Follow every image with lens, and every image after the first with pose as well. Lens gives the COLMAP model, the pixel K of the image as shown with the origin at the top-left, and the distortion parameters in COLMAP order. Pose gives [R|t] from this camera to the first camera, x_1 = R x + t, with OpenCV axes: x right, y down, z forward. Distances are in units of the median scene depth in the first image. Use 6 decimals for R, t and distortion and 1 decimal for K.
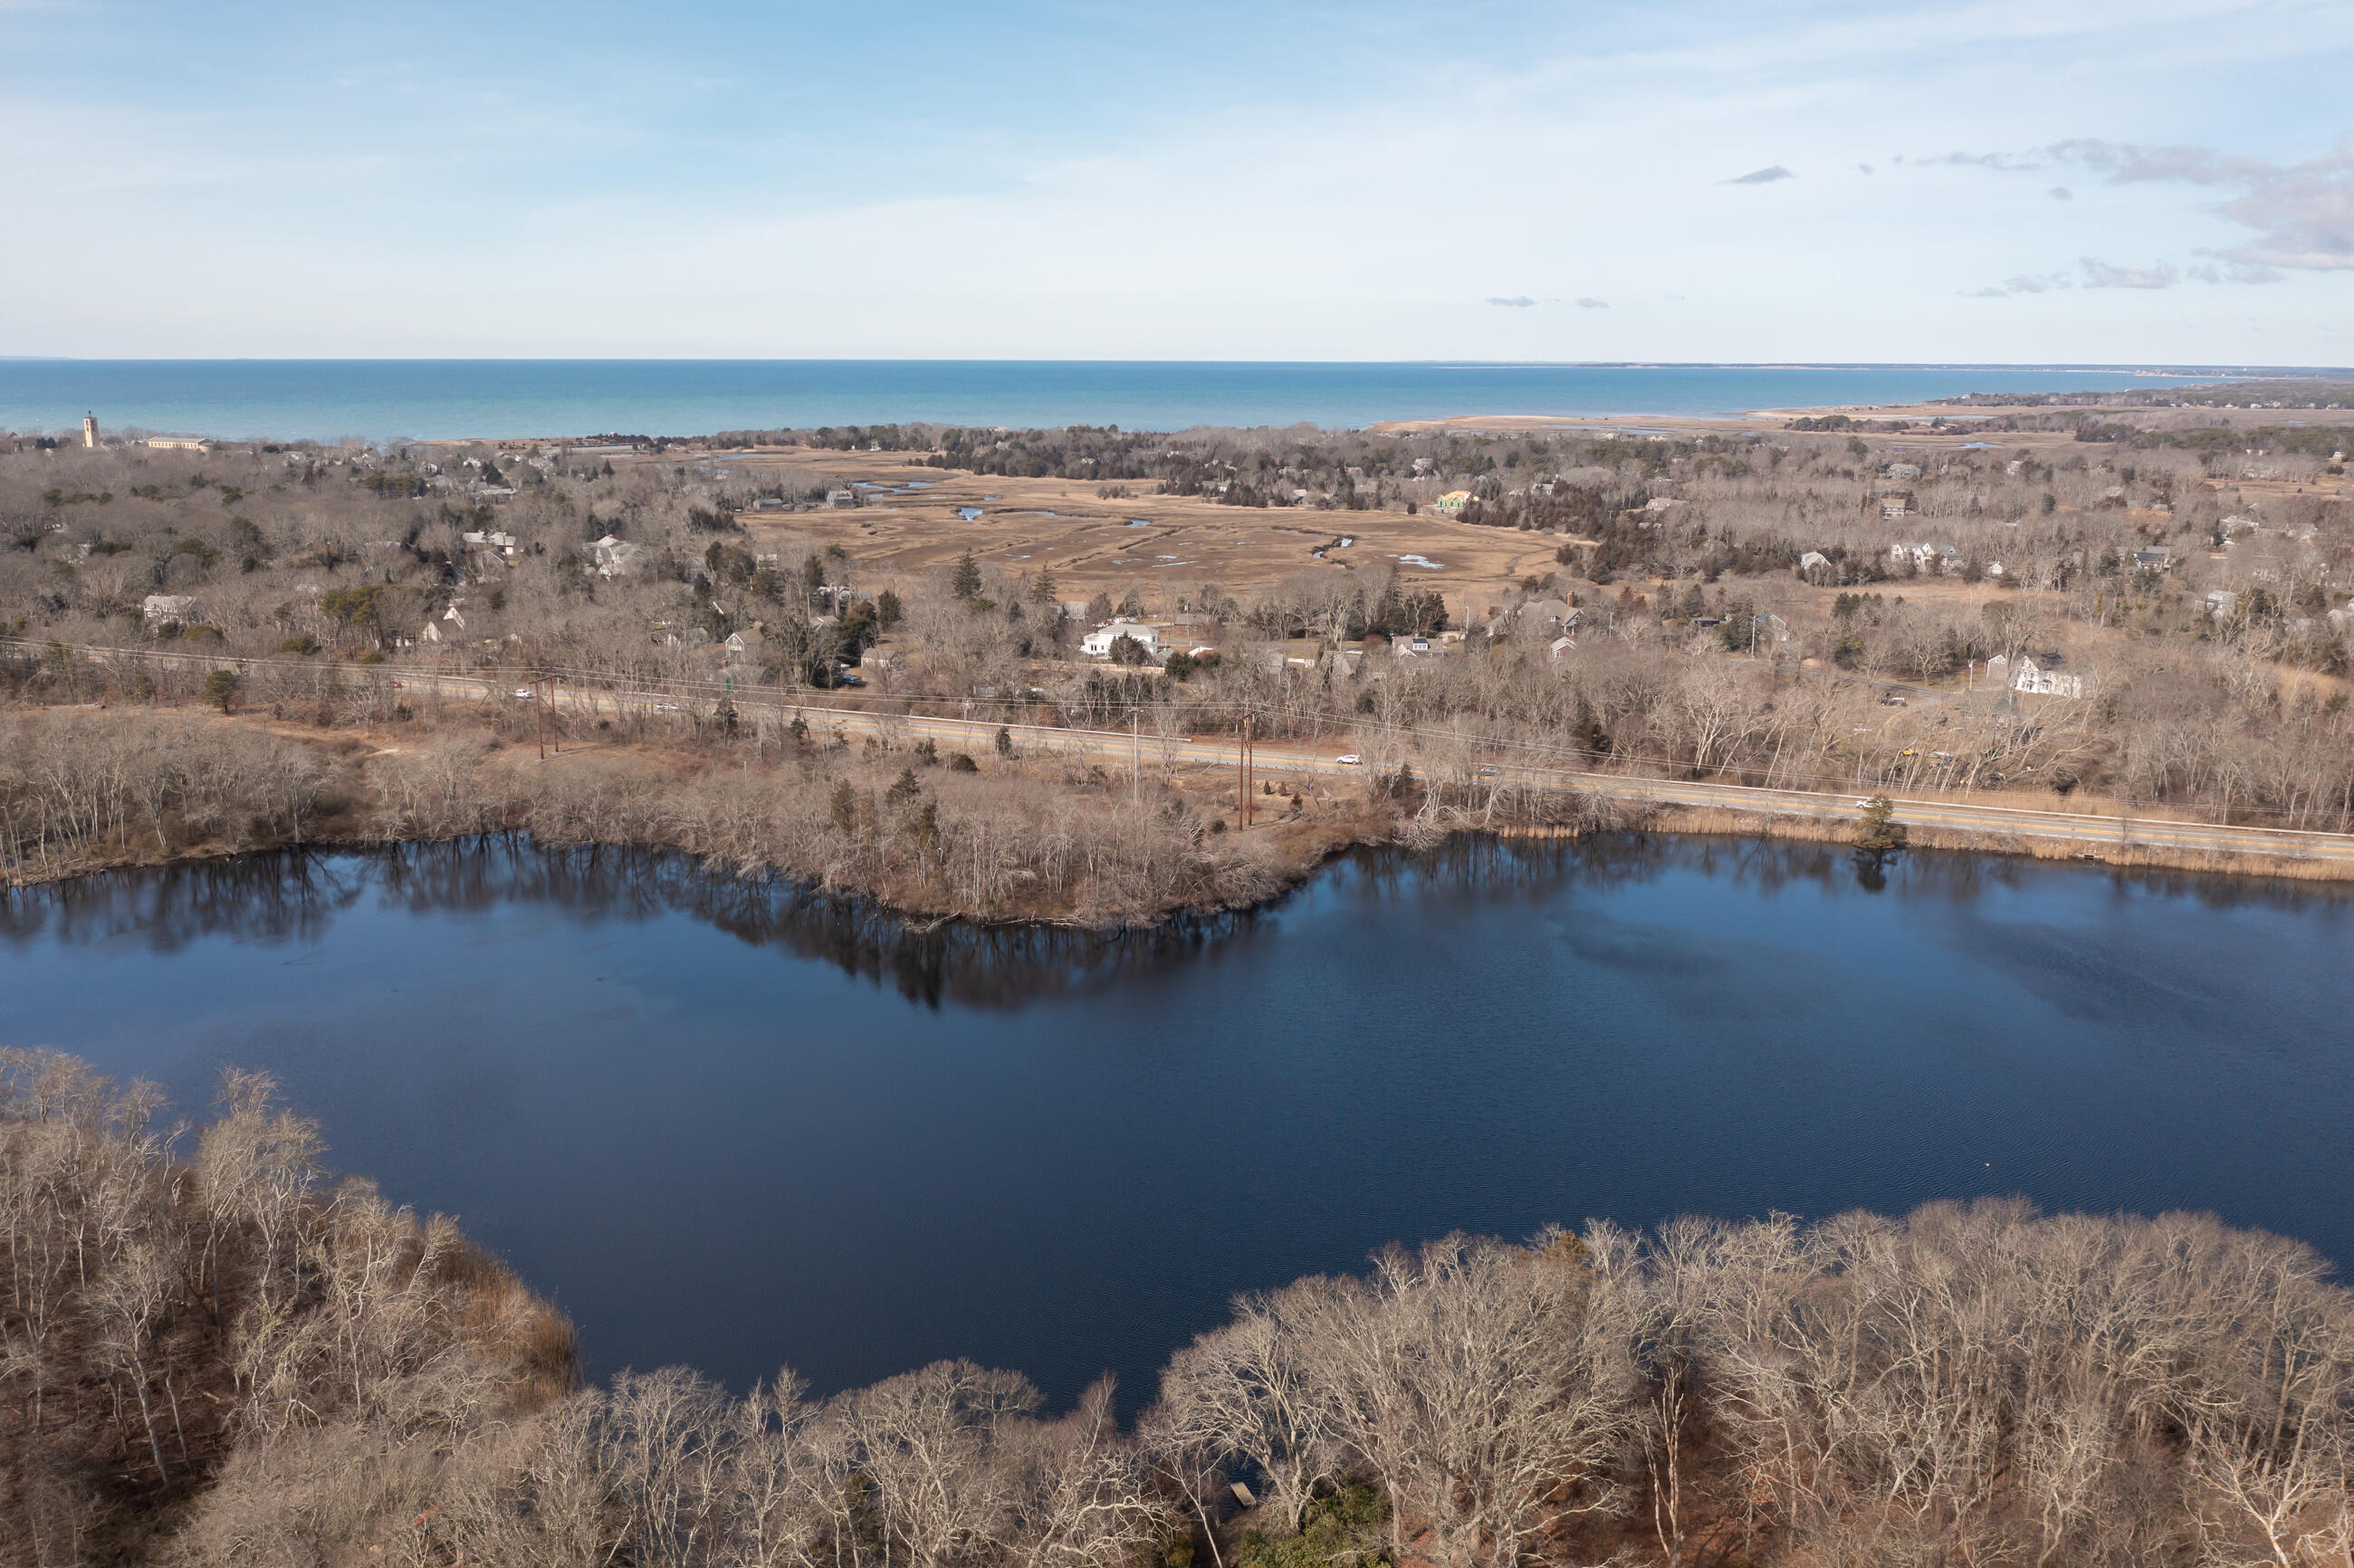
lens RADIAL K [[1857.9, 0, 1165.4], [0, 1857.9, 798.8], [0, 0, 1]] dist [-0.023244, 0.006251]
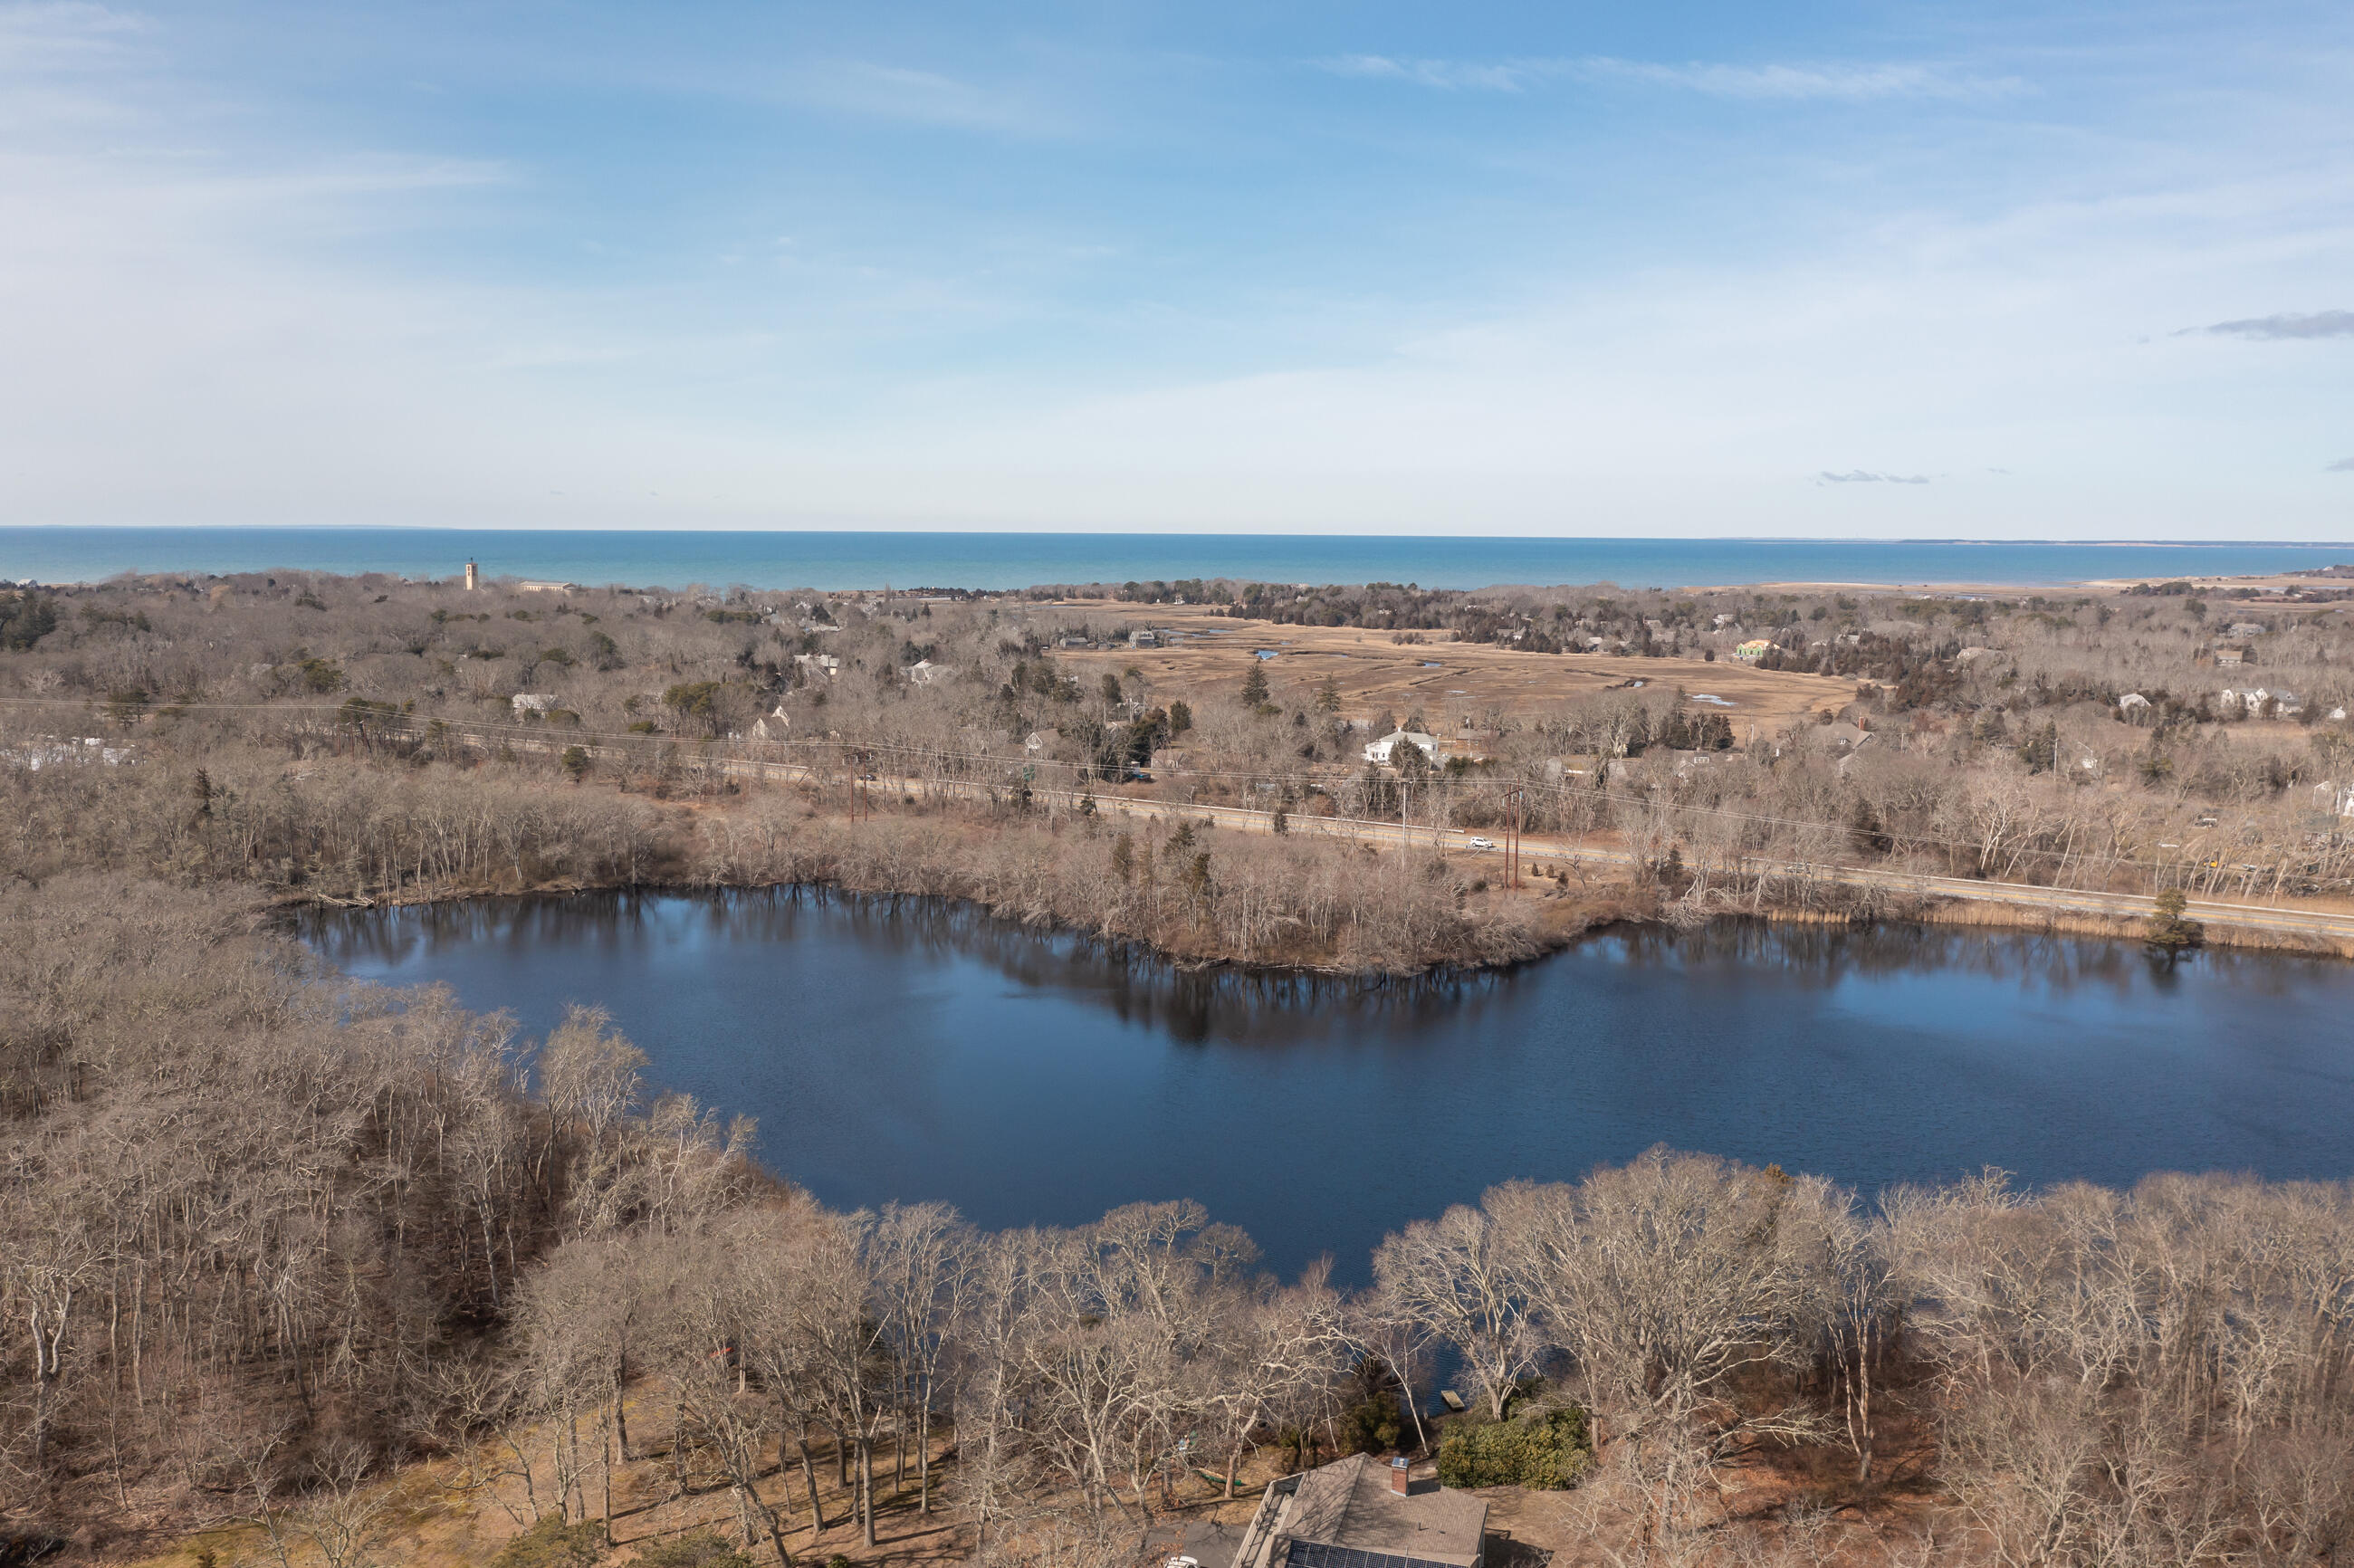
lens RADIAL K [[1857.9, 0, 1165.5], [0, 1857.9, 818.5], [0, 0, 1]] dist [-0.023244, 0.006251]
pose [[0.986958, 0.027496, -0.158615, 0.013529], [-0.040219, 0.996175, -0.077573, 0.046683], [0.155876, 0.082941, 0.984288, -0.032201]]
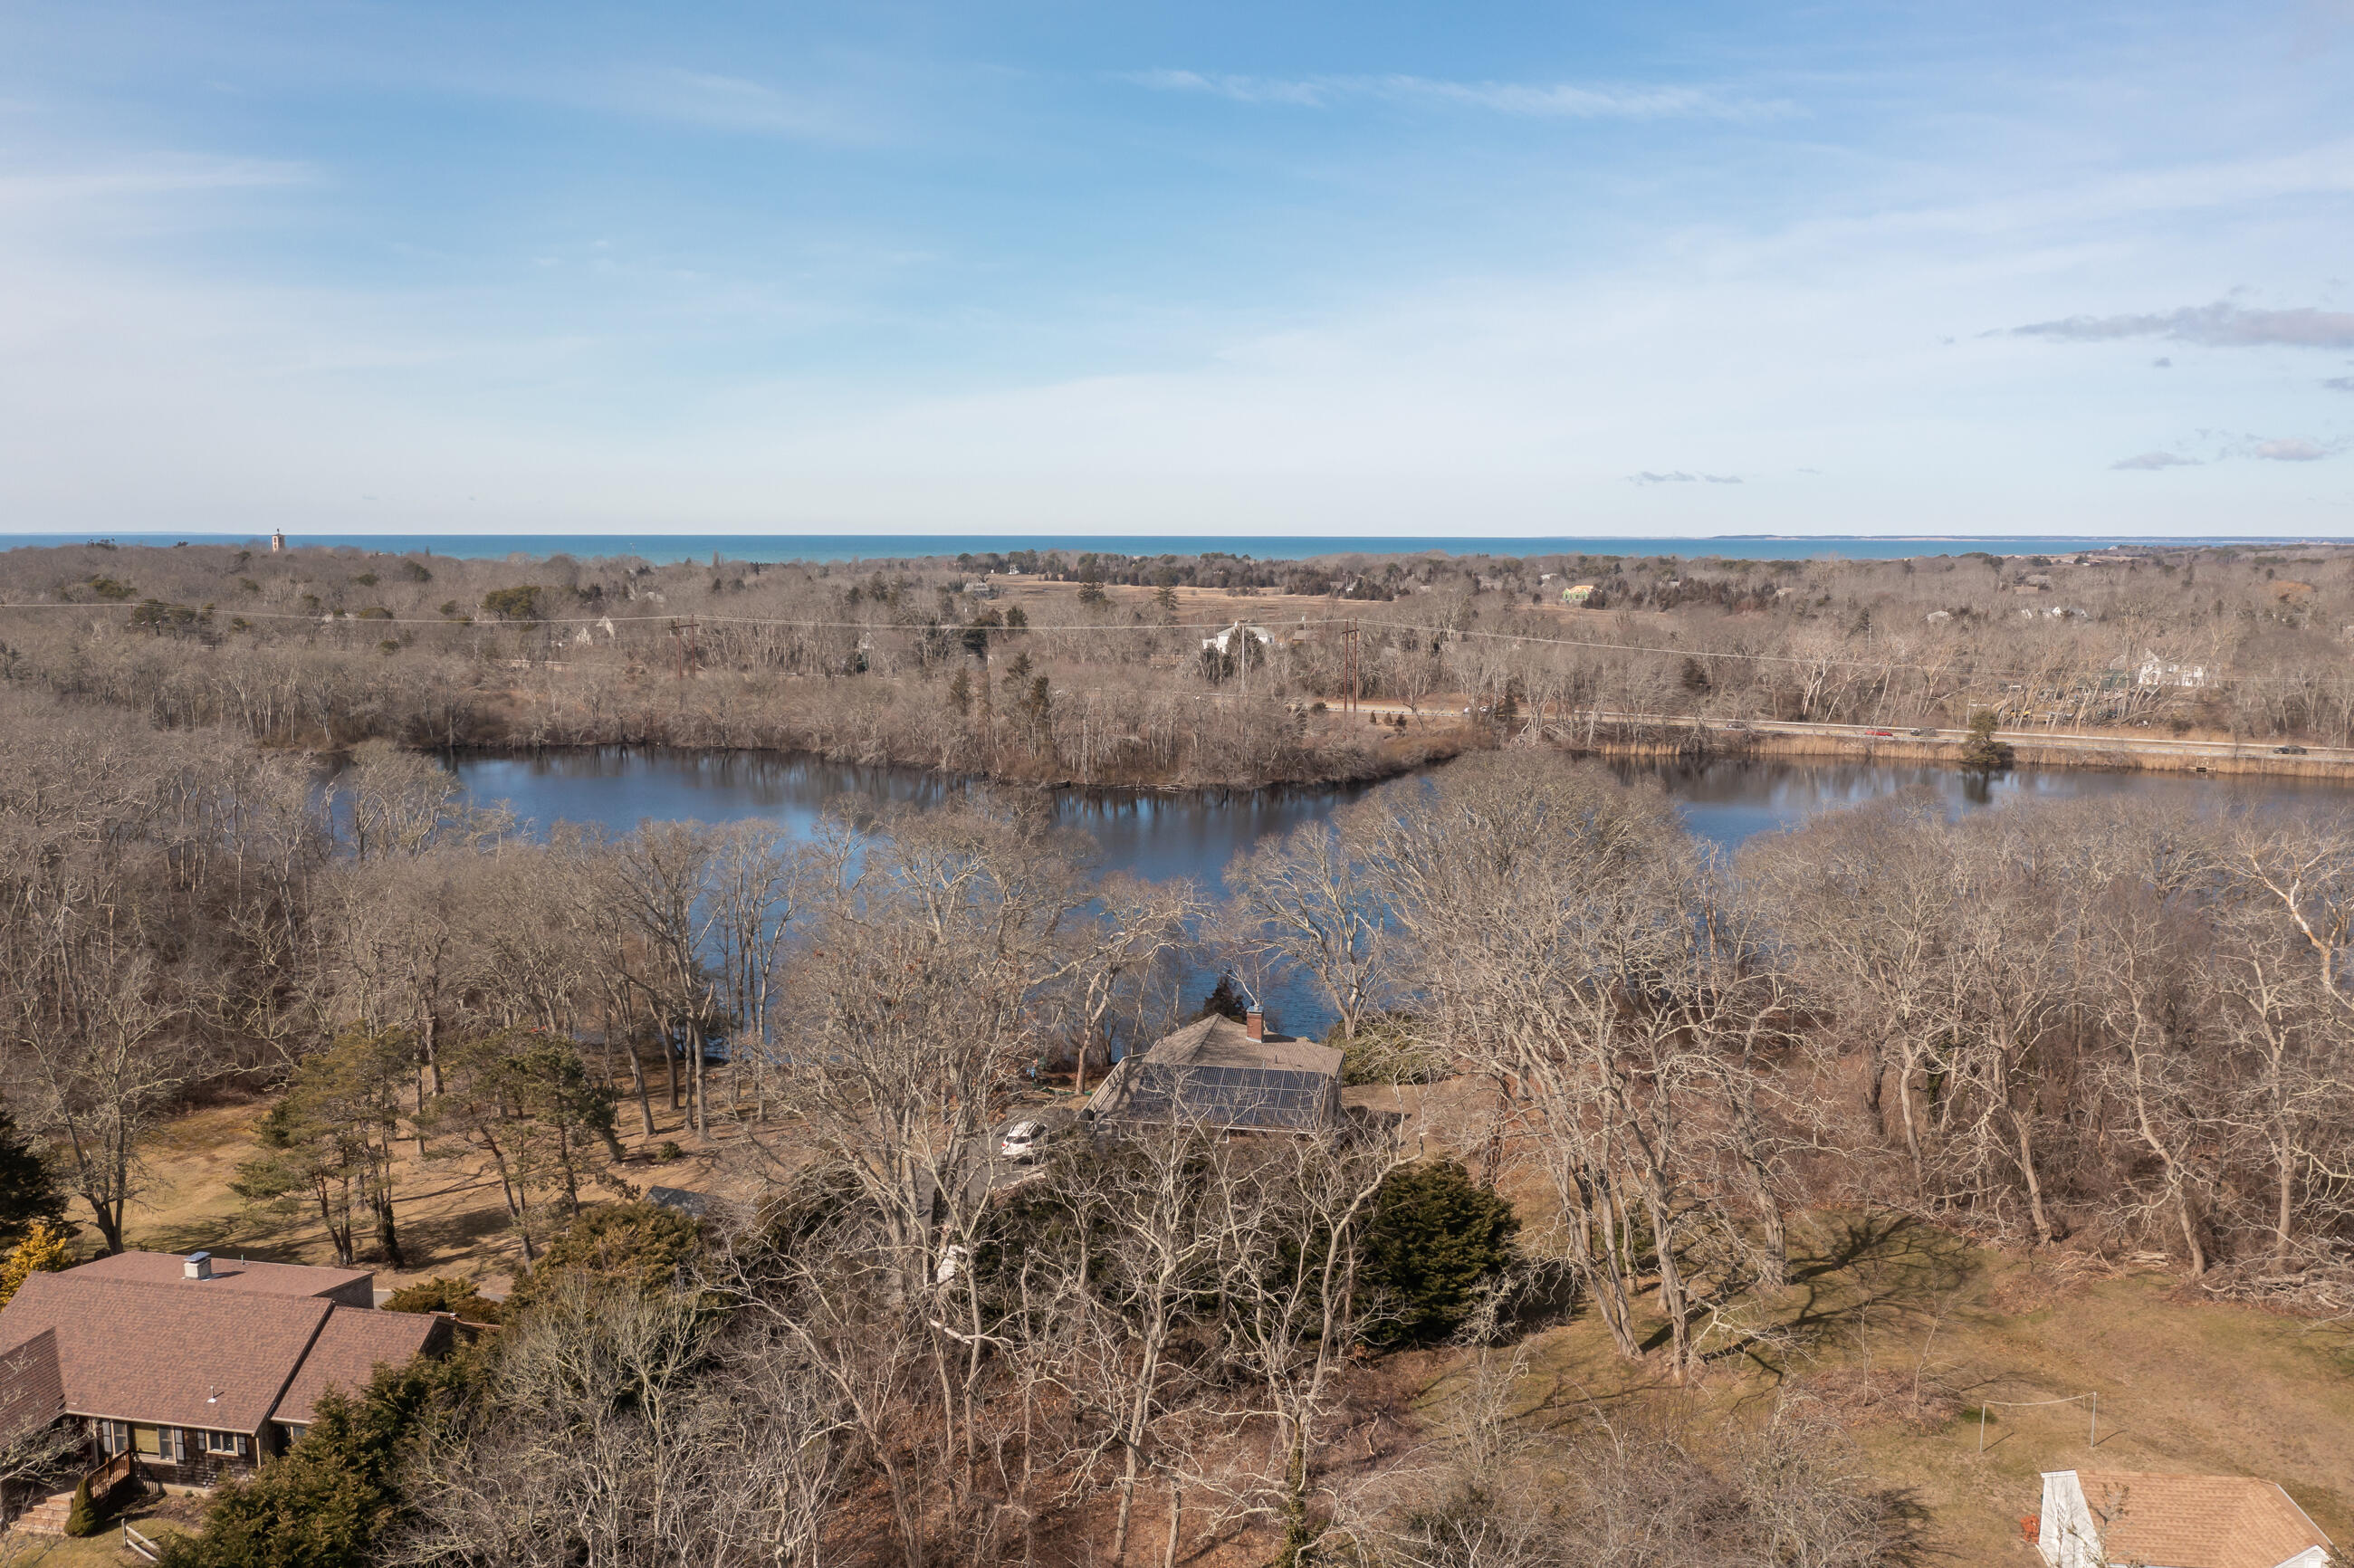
lens RADIAL K [[1857.9, 0, 1165.4], [0, 1857.9, 801.6], [0, 0, 1]] dist [-0.023244, 0.006251]
pose [[0.997329, 0.008641, -0.072527, 0.013403], [-0.015160, 0.995843, -0.089819, 0.116819], [0.071450, 0.090679, 0.993314, -0.018589]]
